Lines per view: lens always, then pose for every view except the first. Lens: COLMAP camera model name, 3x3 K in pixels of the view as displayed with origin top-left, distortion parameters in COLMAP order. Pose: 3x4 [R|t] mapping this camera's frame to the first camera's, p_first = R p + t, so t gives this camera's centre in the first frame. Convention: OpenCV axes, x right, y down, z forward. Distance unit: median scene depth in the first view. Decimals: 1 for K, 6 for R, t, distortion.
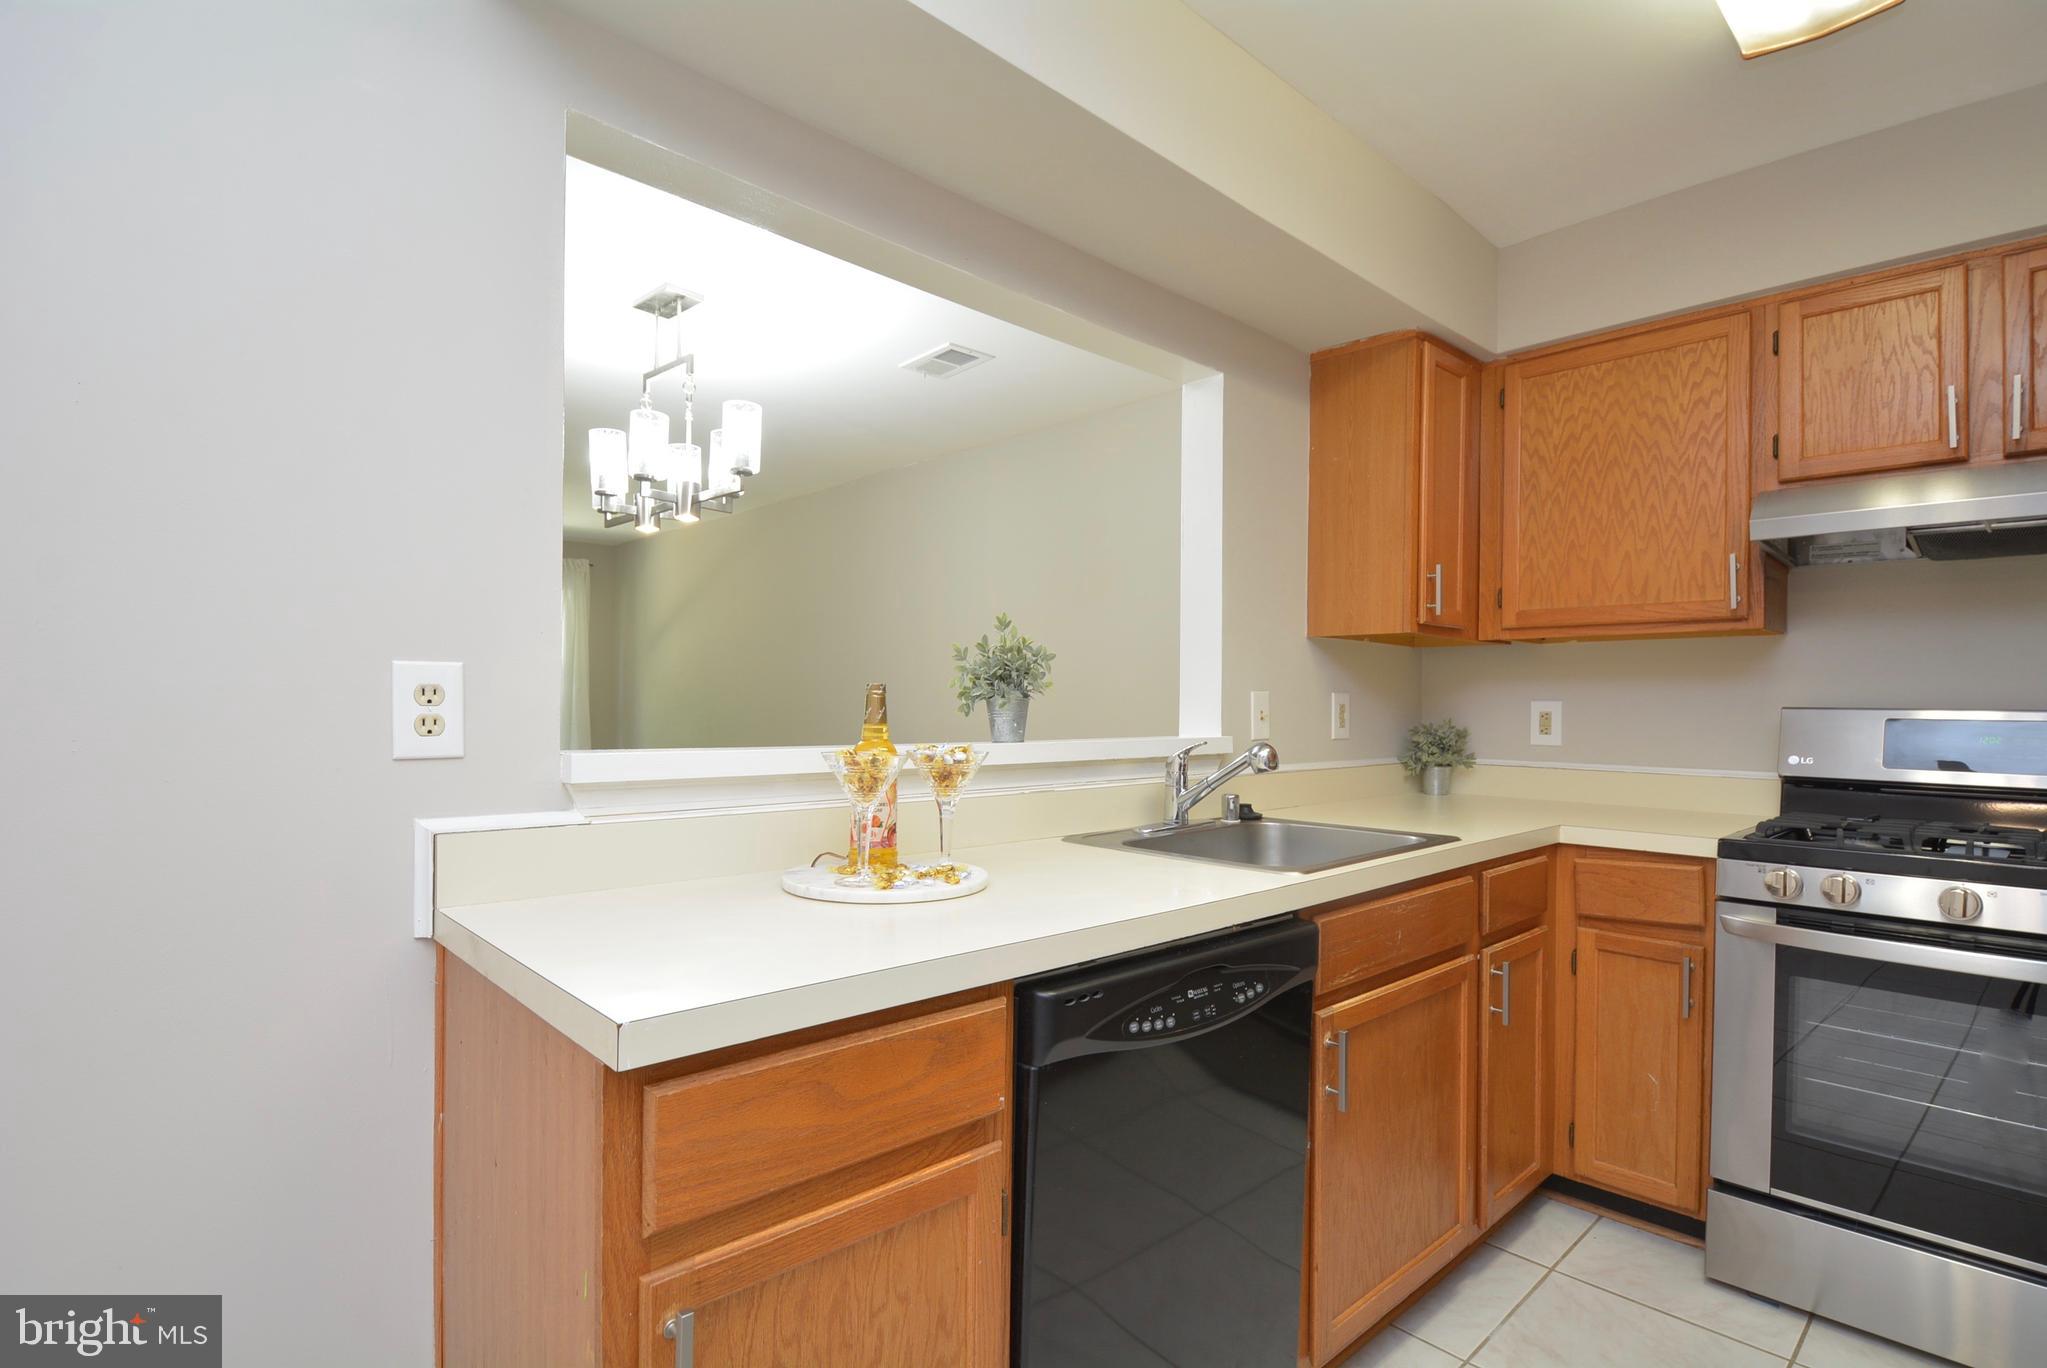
lens RADIAL K [[1033.6, 0, 1028.2], [0, 1033.6, 687.6], [0, 0, 1]] dist [0.022745, -0.028958]
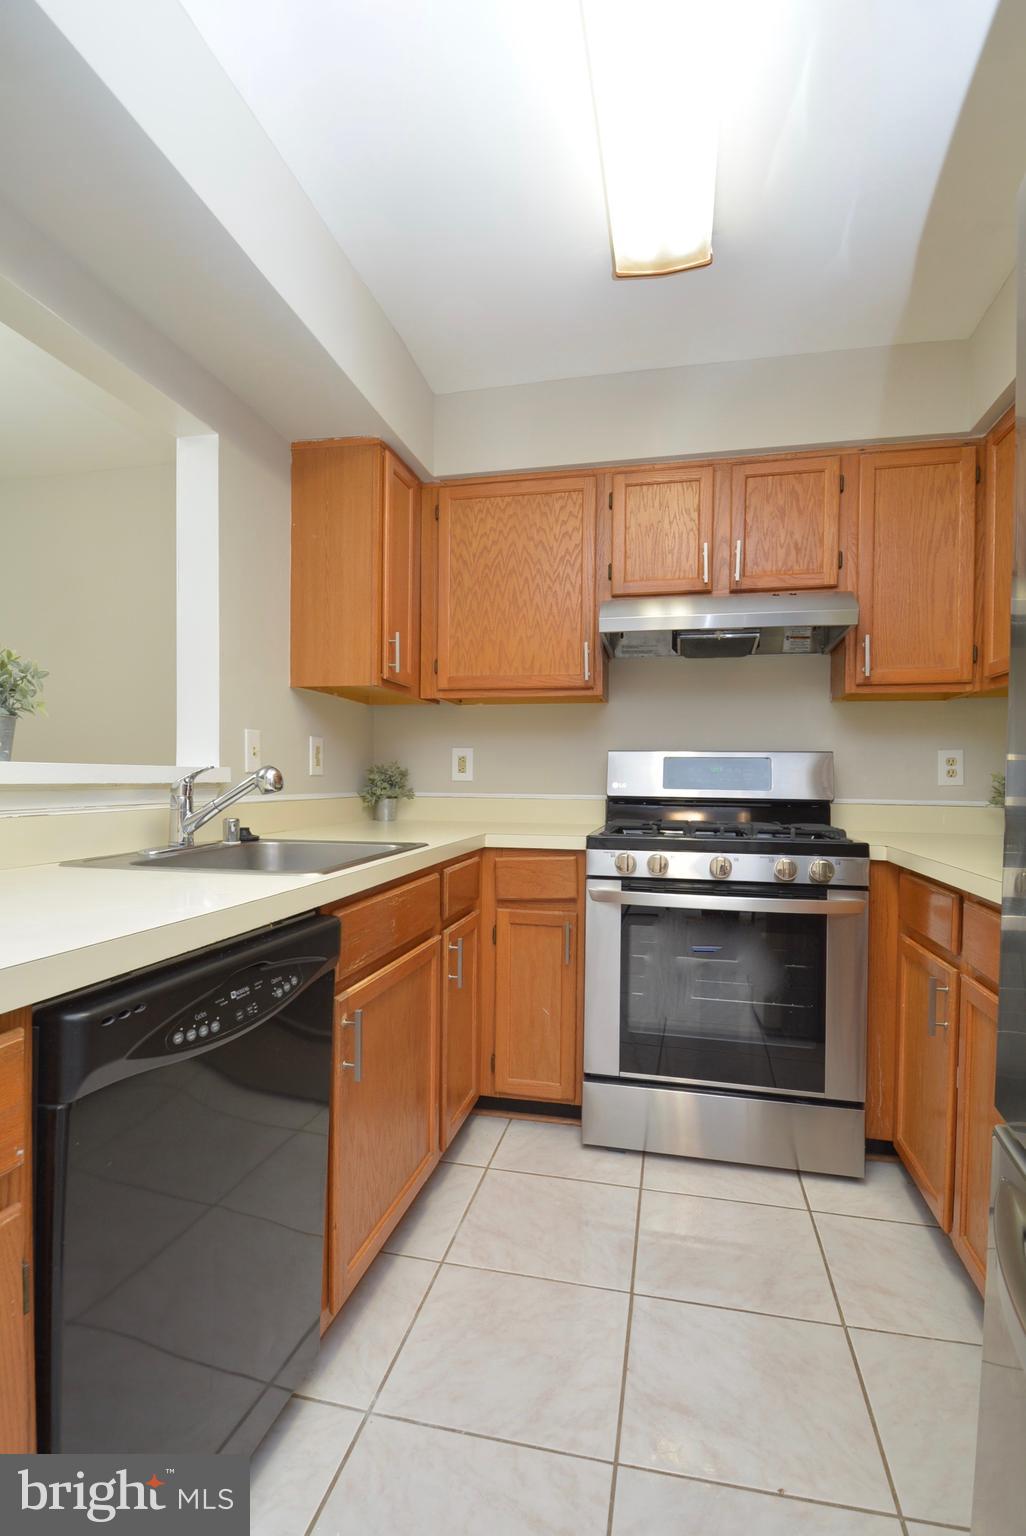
lens RADIAL K [[775.6, 0, 495.4], [0, 775.6, 790.8], [0, 0, 1]] dist [0.022745, -0.028958]
pose [[0.830191, -0.006310, 0.557444, -0.032678], [-0.006028, 0.999776, 0.020295, 0.060113], [-0.557447, -0.020209, 0.829966, 0.177524]]
